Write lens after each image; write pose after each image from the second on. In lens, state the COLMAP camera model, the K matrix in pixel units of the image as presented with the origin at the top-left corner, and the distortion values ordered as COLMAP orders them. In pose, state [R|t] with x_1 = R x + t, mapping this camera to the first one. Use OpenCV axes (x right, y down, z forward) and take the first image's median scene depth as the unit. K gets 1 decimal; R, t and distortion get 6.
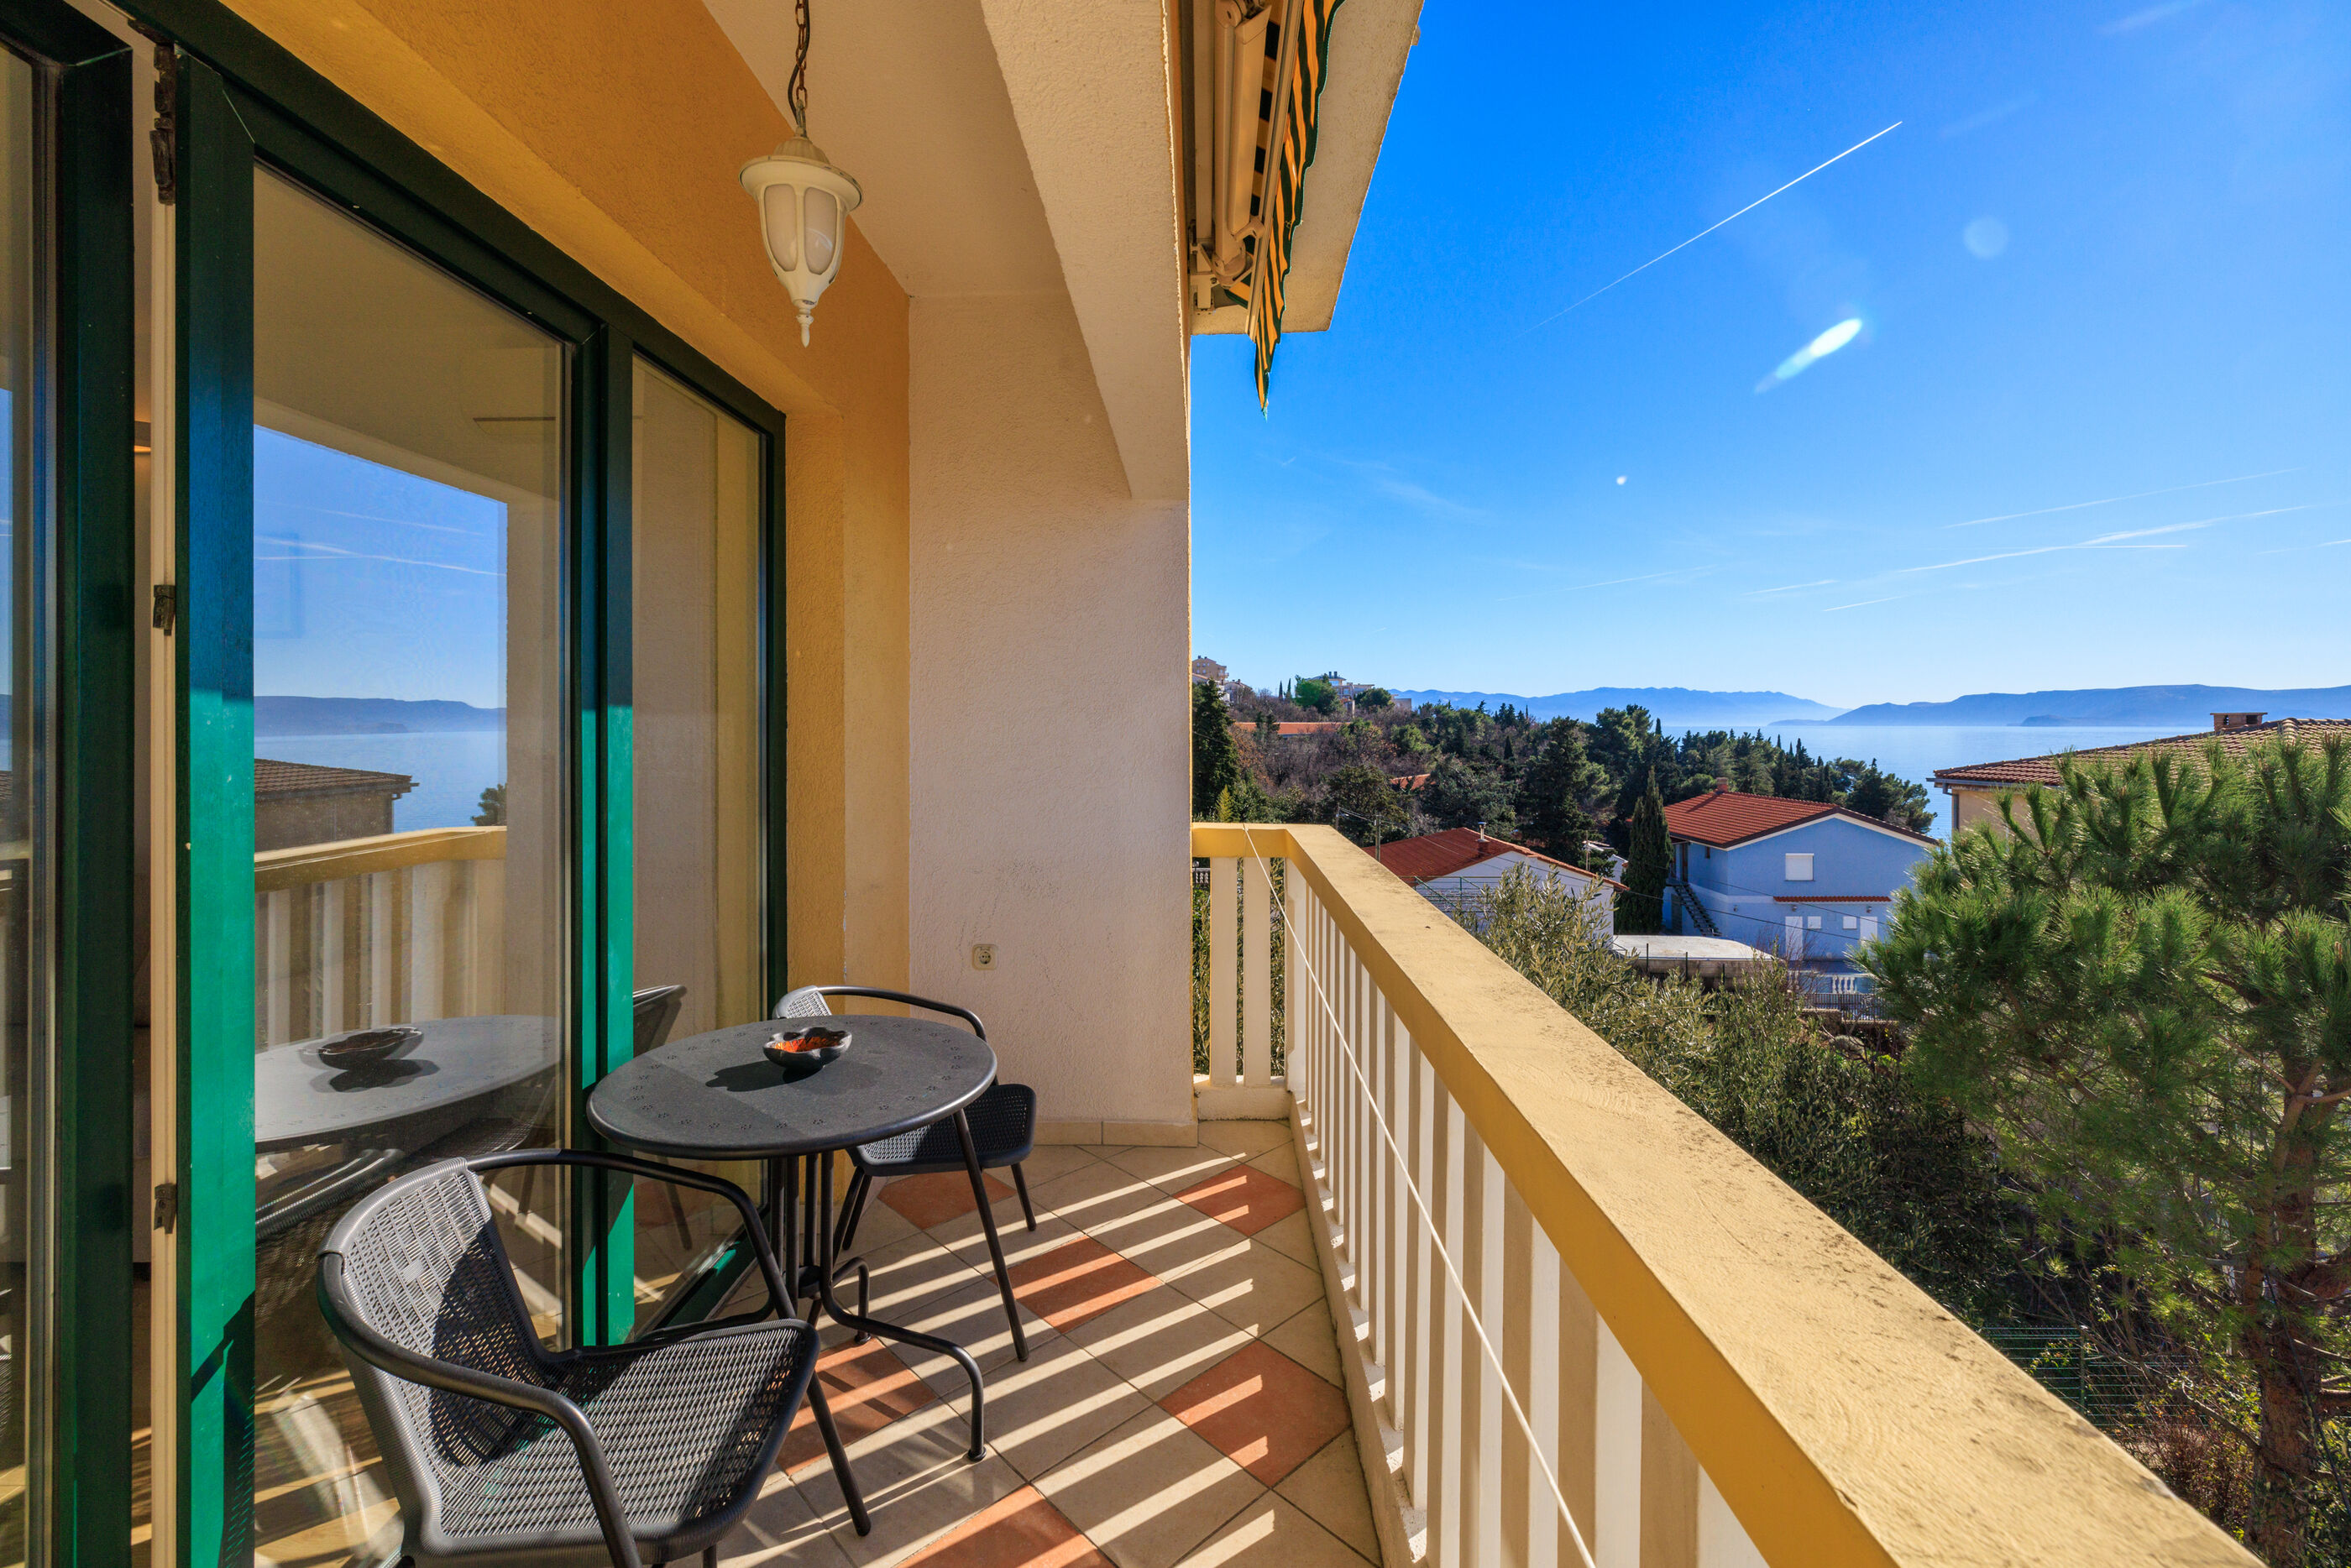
lens RADIAL K [[1019.4, 0, 1187.4], [0, 1019.4, 749.9], [0, 0, 1]] dist [0.003209, 0.000342]
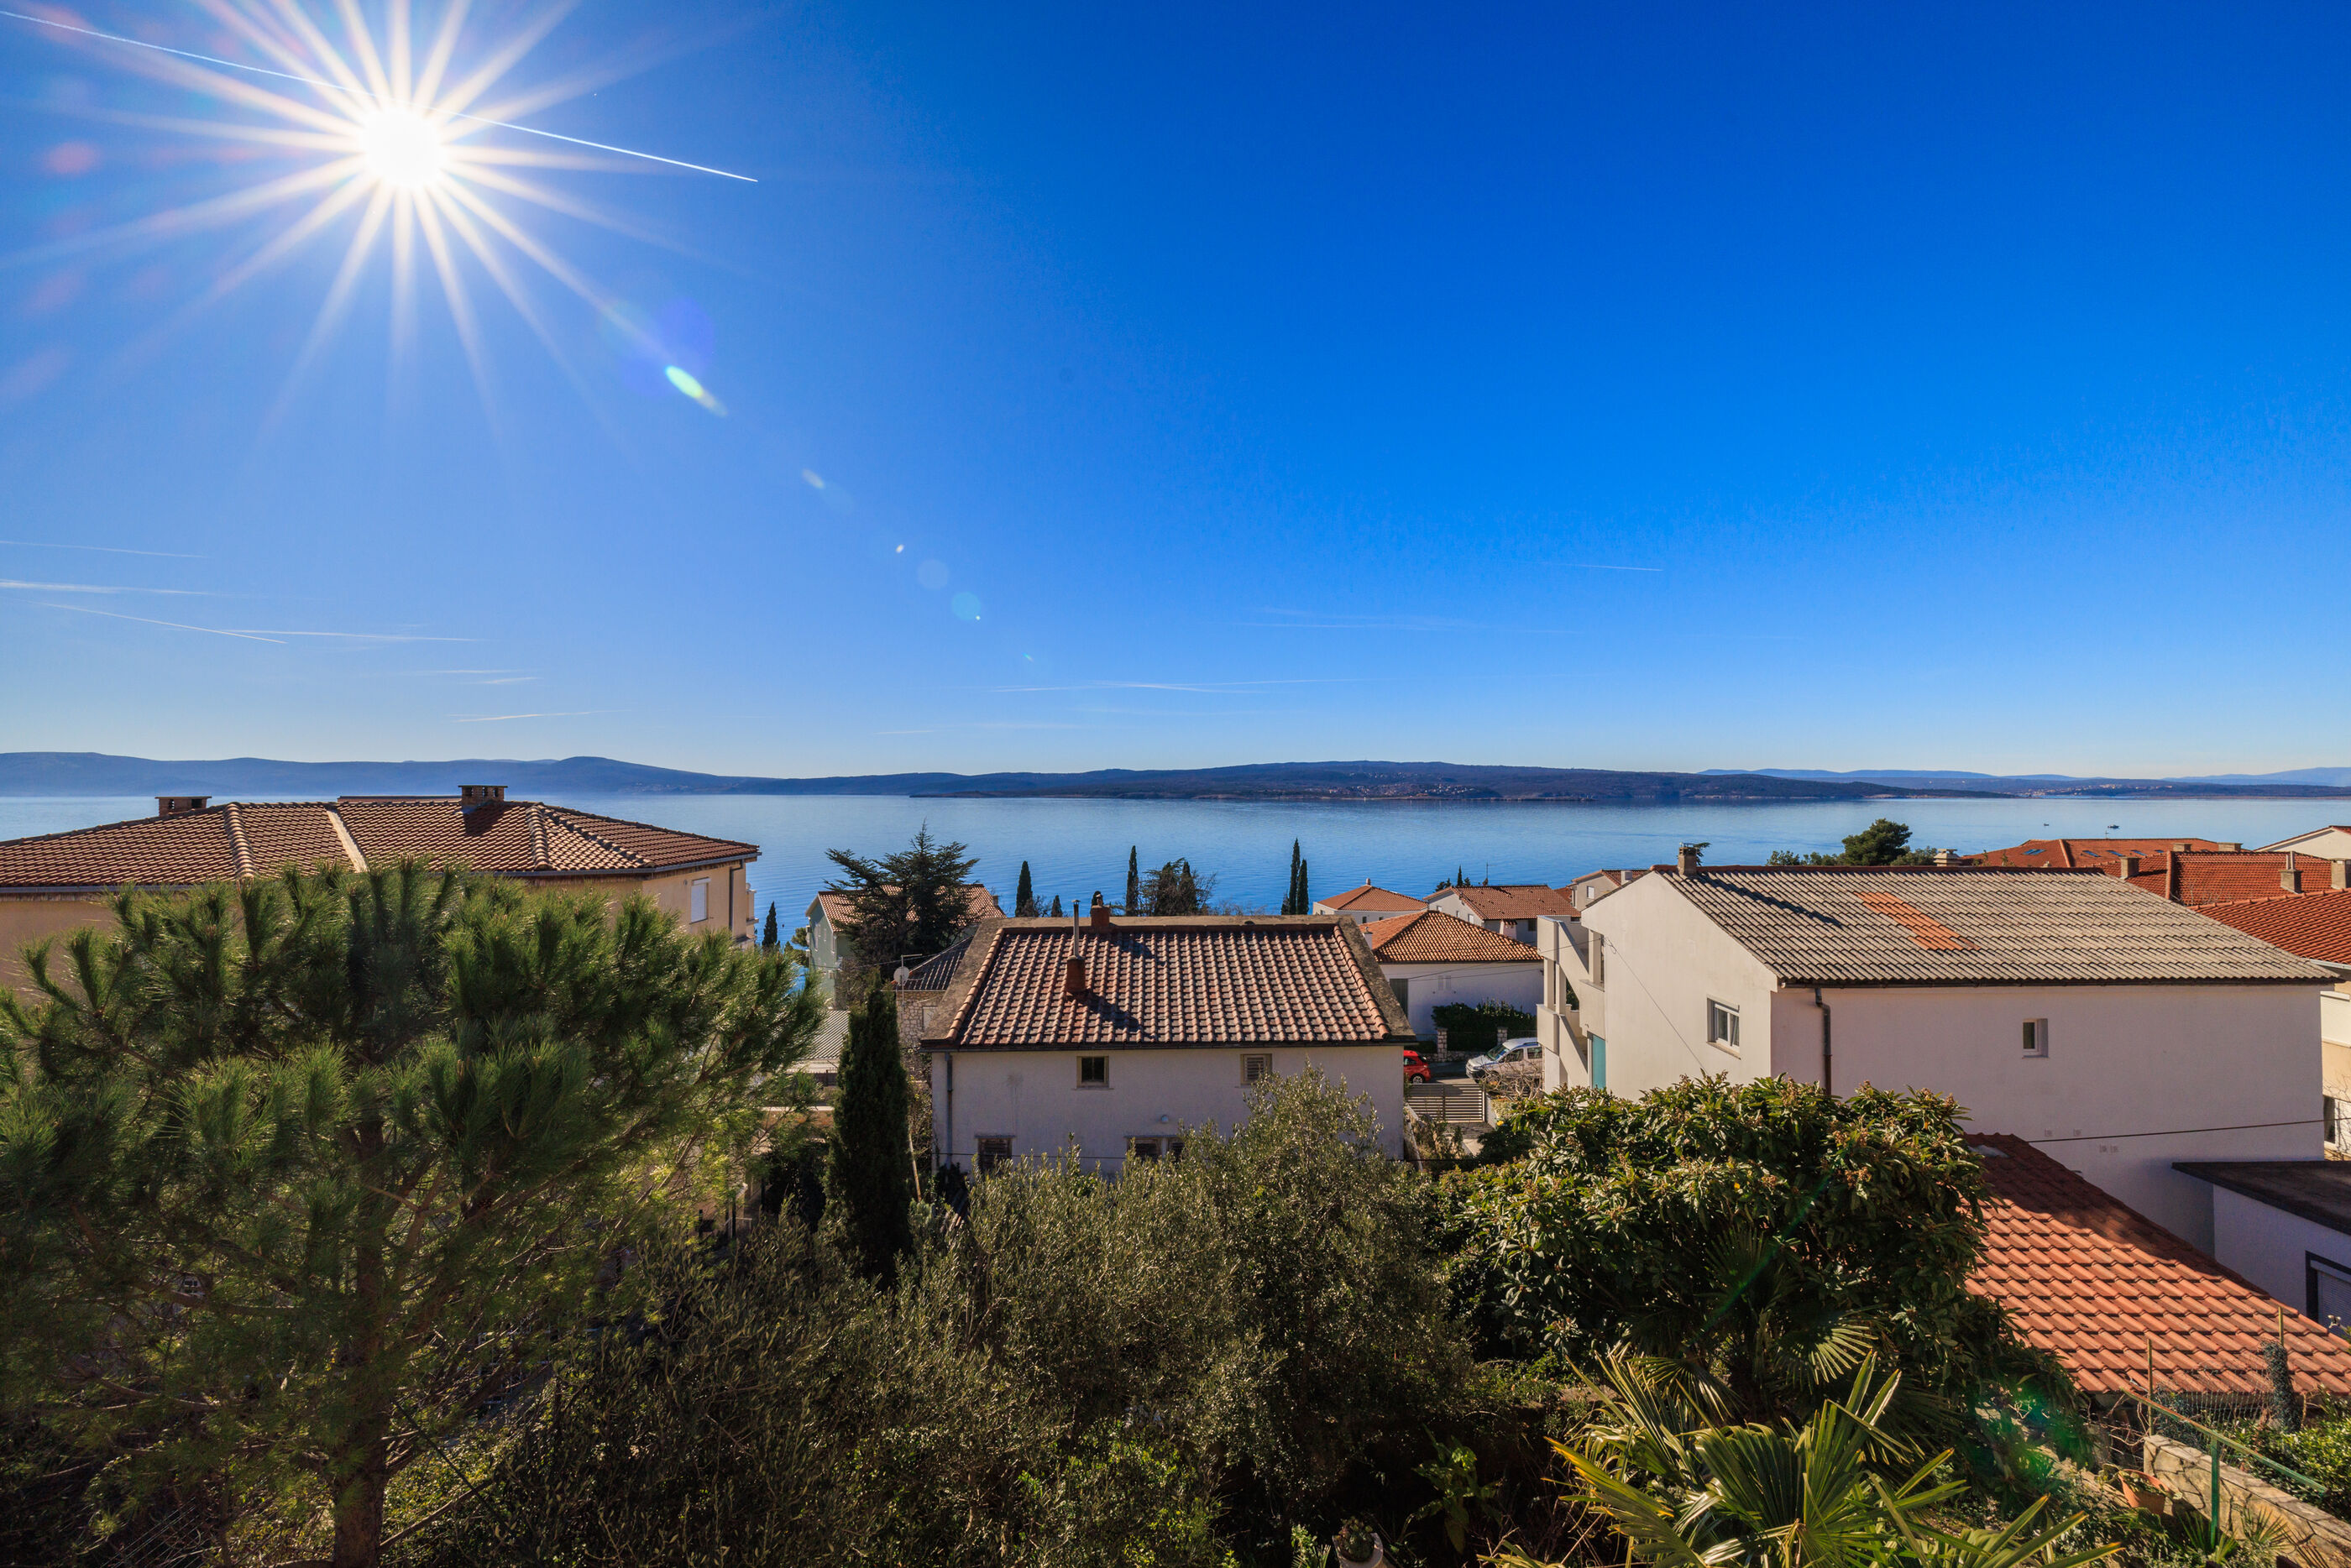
lens RADIAL K [[981.6, 0, 1188.1], [0, 981.6, 770.2], [0, 0, 1]] dist [-0.007914, 0.000129]
pose [[-0.075361, 0.015374, 0.997038, 0.009971], [0.017397, 0.999749, -0.014101, -0.065199], [-0.997005, 0.016283, -0.075610, 0.198444]]
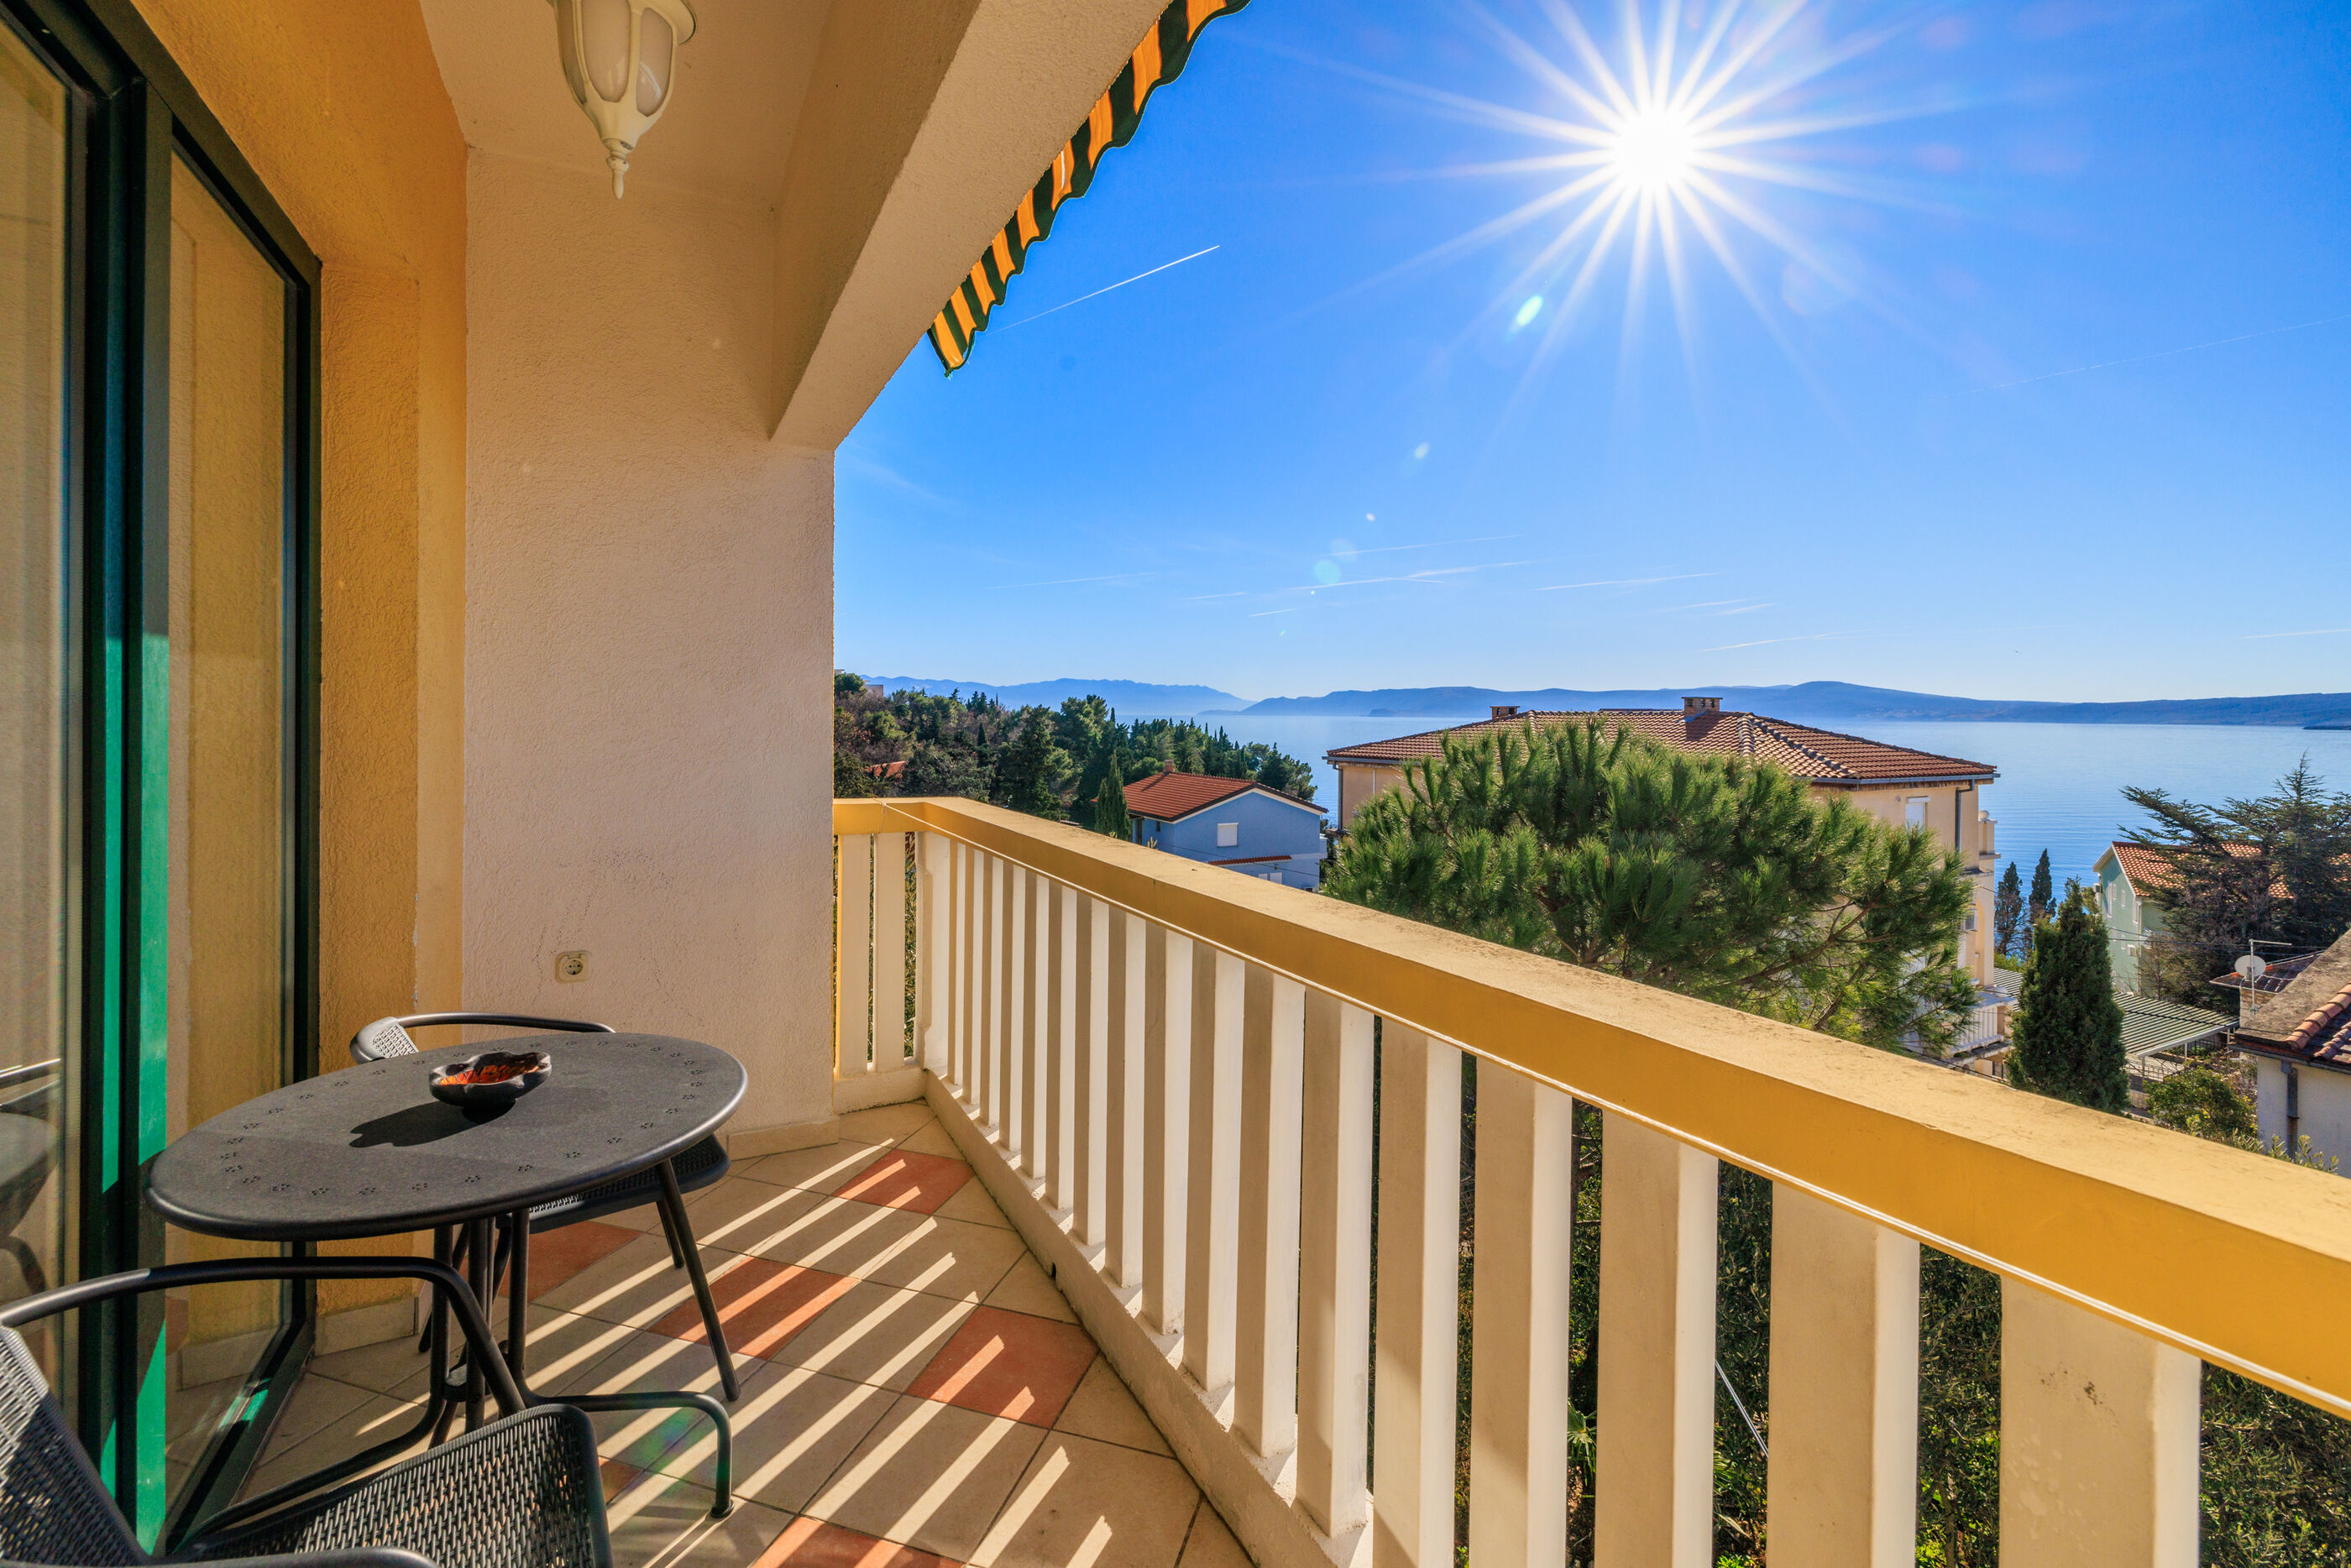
lens RADIAL K [[1020.5, 0, 1182.8], [0, 1020.5, 746.0], [0, 0, 1]] dist [0.003415, 0.000102]
pose [[0.869398, -0.007724, 0.494051, -0.091513], [0.004188, 0.999957, 0.008264, 0.009134], [-0.494094, -0.005116, 0.869393, 0.014202]]
